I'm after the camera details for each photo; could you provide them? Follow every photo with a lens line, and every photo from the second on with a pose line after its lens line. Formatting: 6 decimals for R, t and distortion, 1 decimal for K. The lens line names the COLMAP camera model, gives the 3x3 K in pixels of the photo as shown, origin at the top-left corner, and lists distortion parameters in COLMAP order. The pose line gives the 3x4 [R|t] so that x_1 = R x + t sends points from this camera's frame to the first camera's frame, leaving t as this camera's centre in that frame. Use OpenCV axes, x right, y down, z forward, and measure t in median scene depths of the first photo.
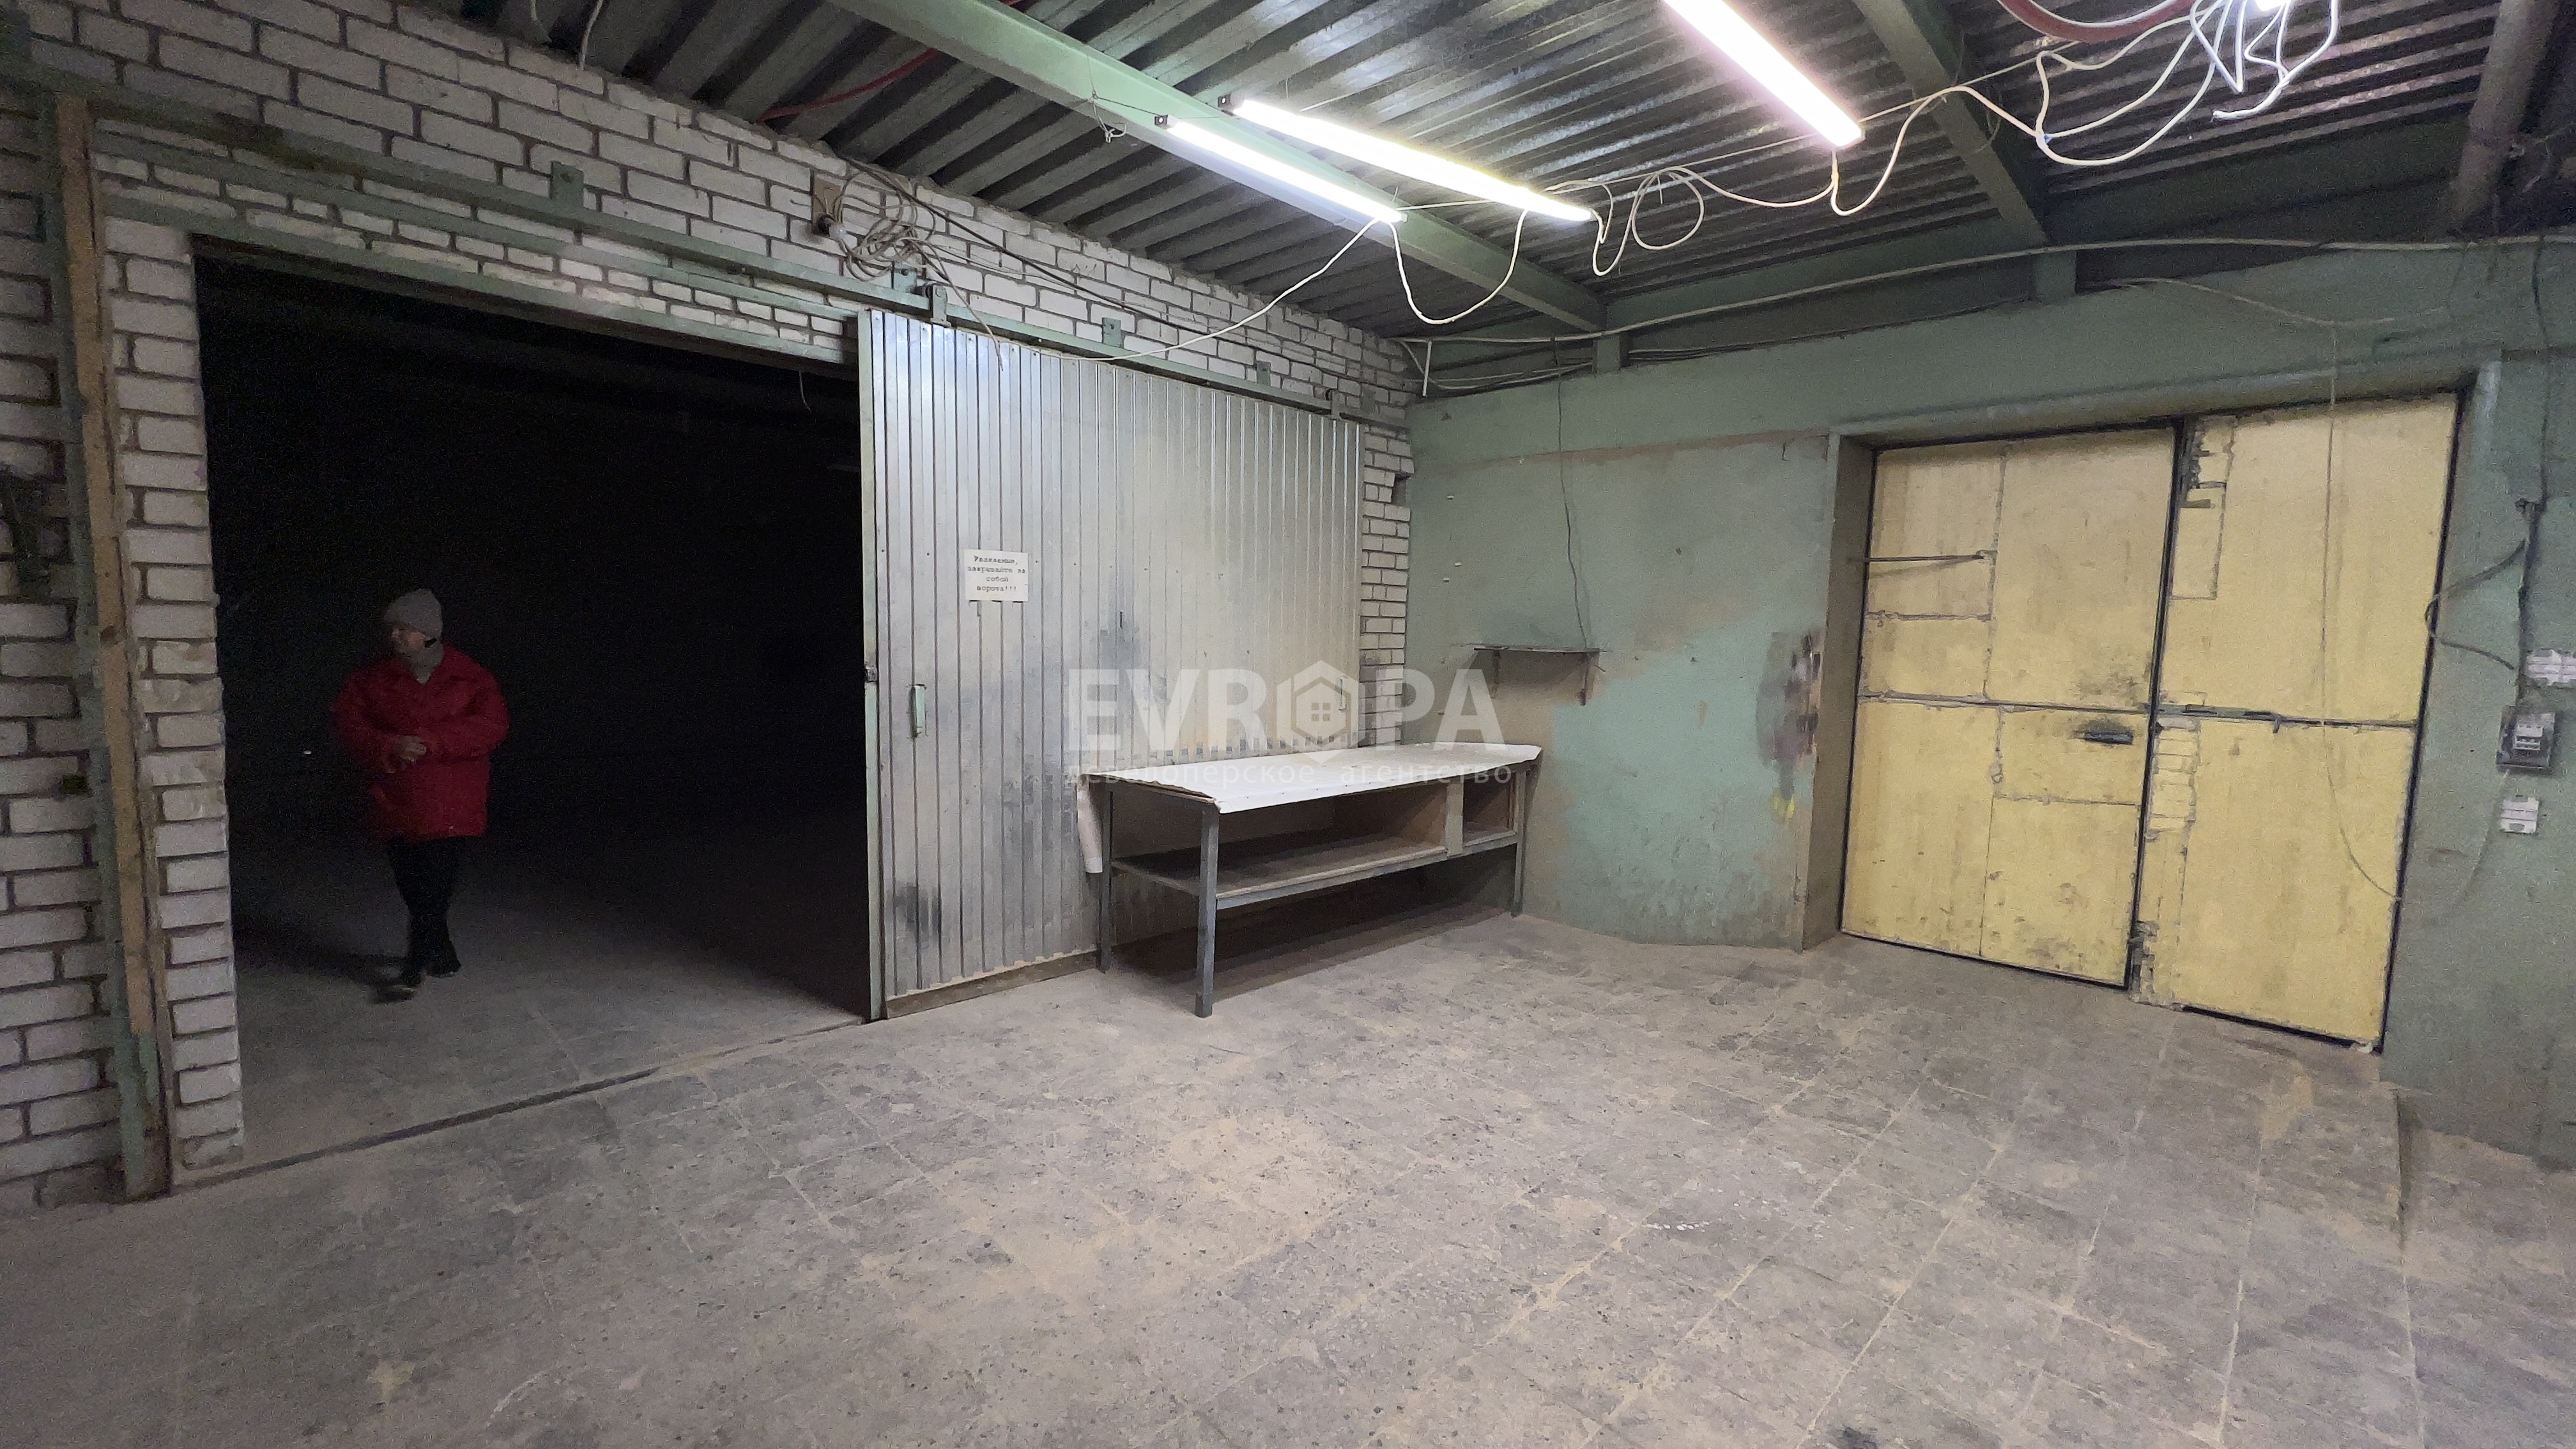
lens RADIAL K [[1031.6, 0, 1277.9], [0, 1031.6, 723.0], [0, 0, 1]] dist [-0.000178, 0.000206]
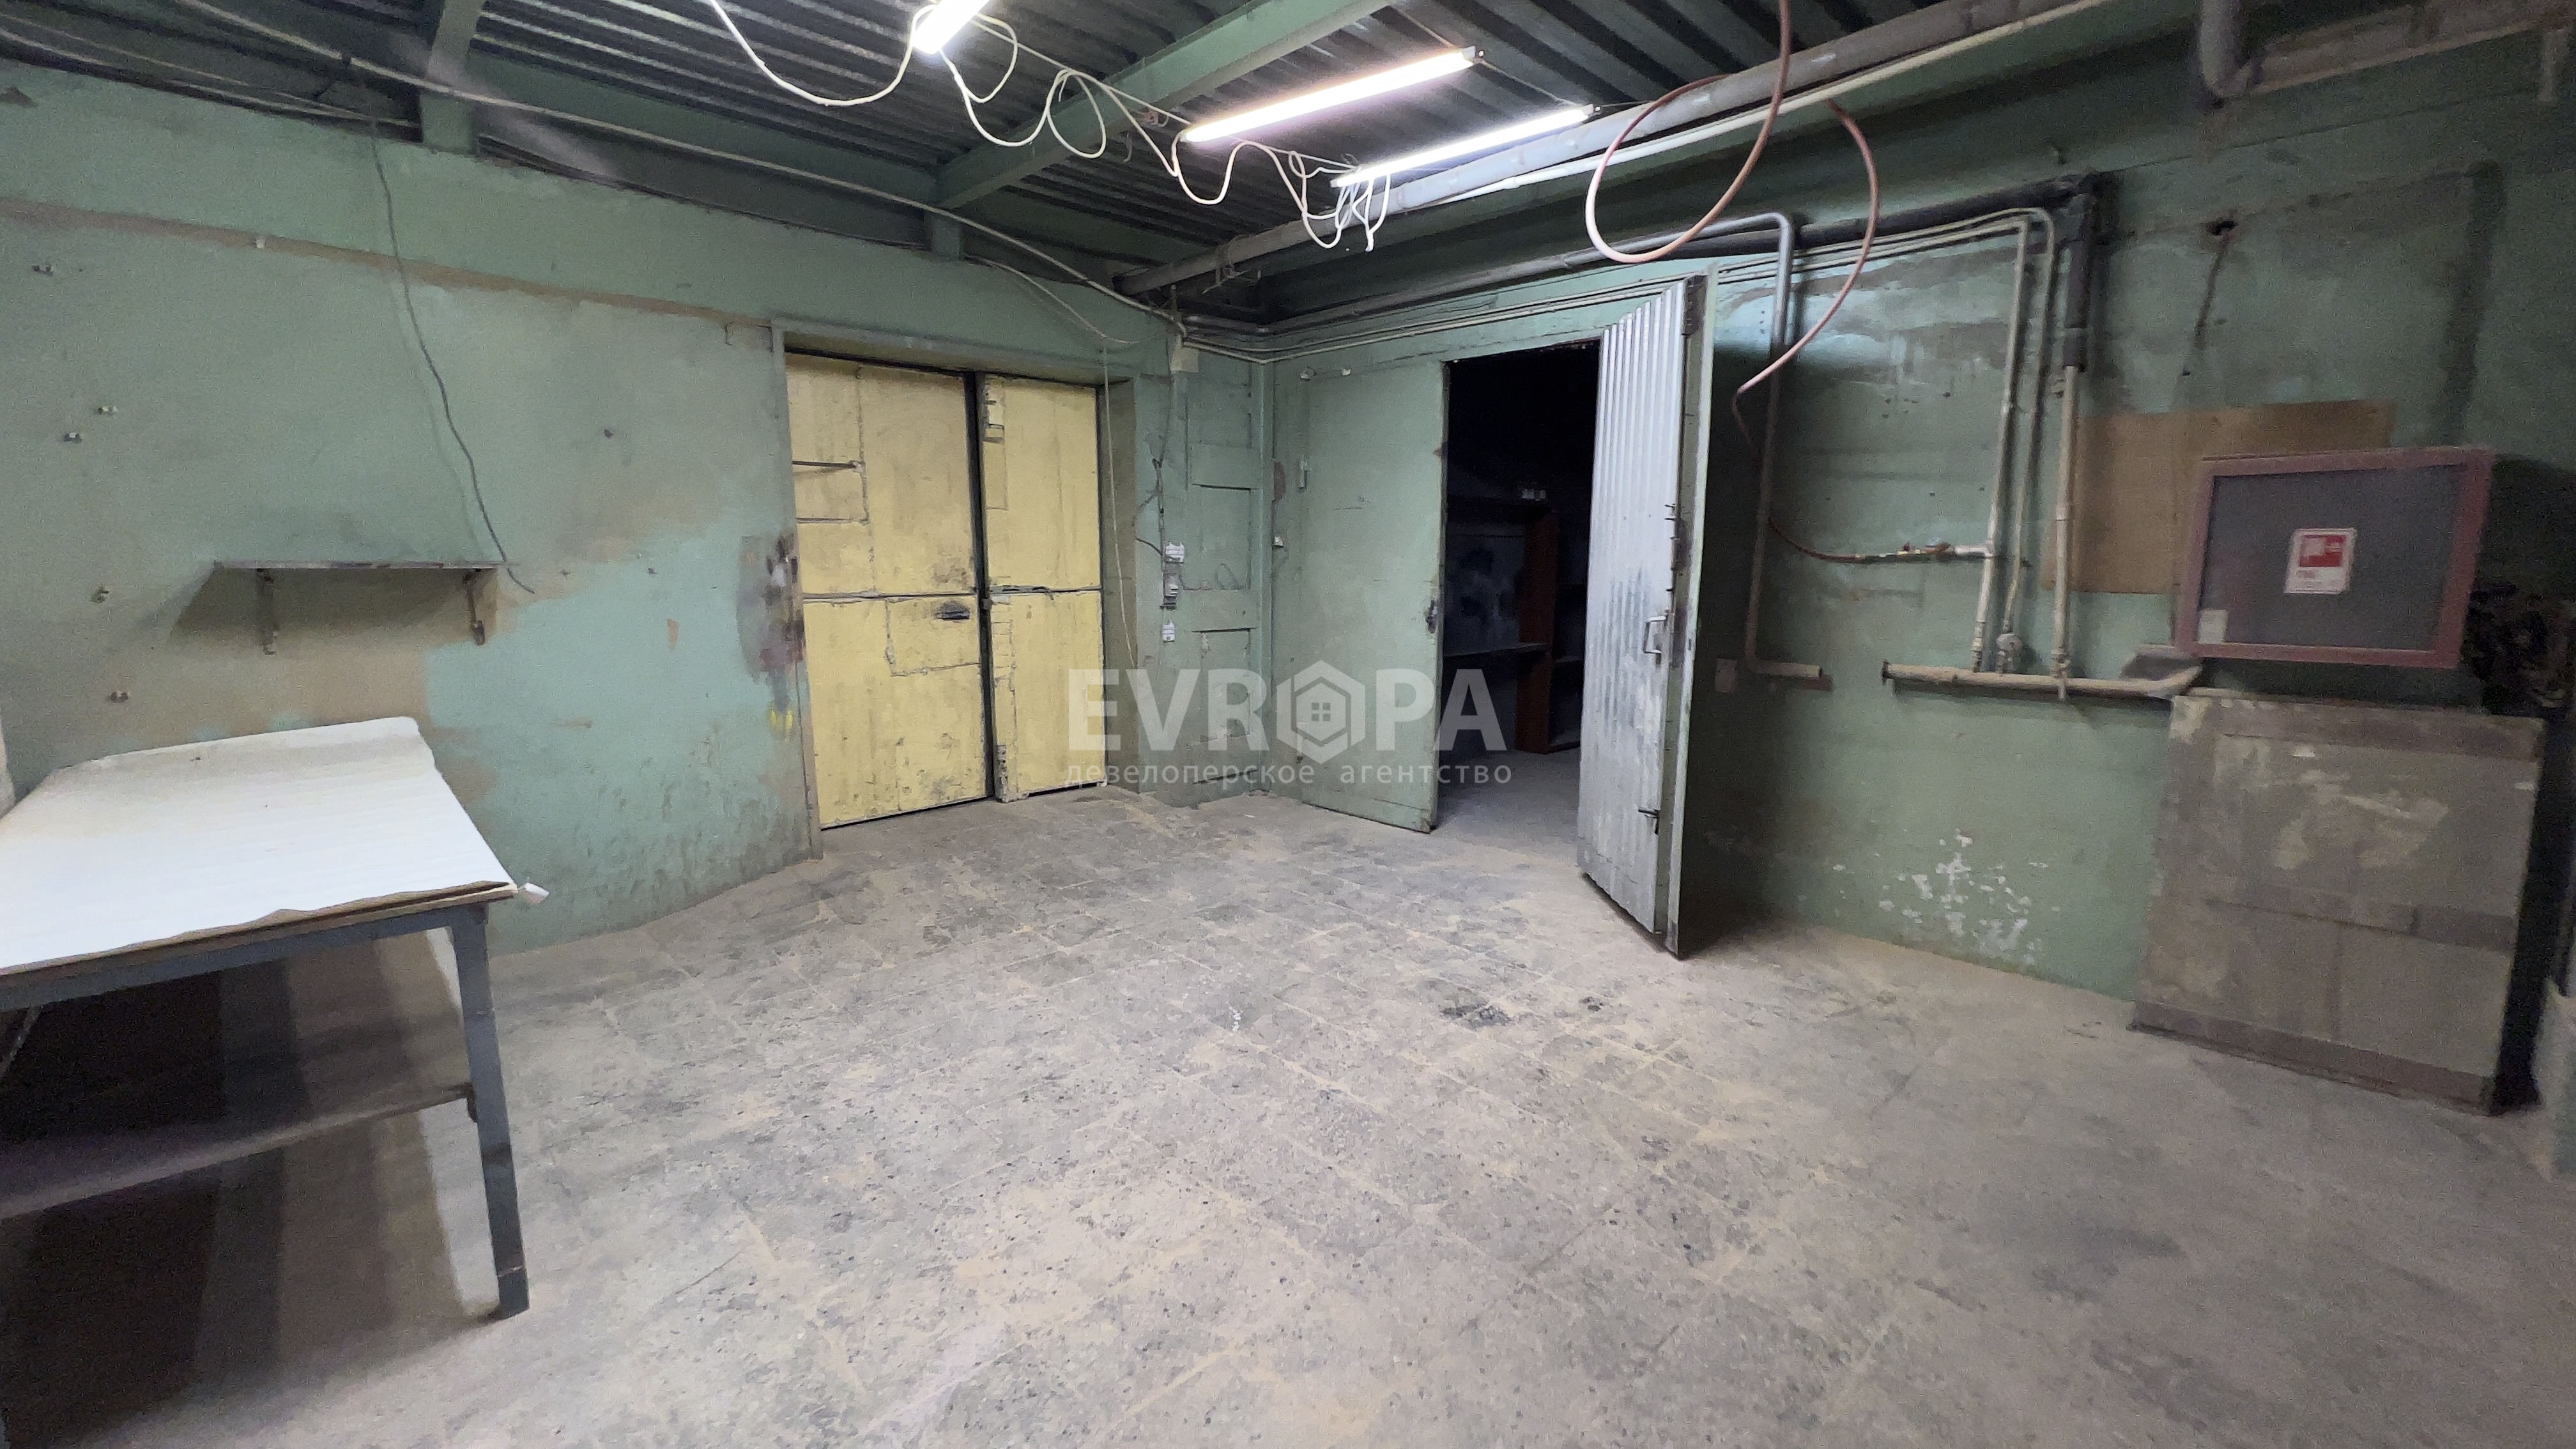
lens RADIAL K [[1031.6, 0, 1277.9], [0, 1031.6, 723.0], [0, 0, 1]] dist [-0.000178, 0.000206]
pose [[0.017423, -0.187992, 0.982016, -0.531538], [0.090747, 0.978409, 0.185691, -0.062238], [-0.995722, 0.085880, 0.034107, 0.603933]]
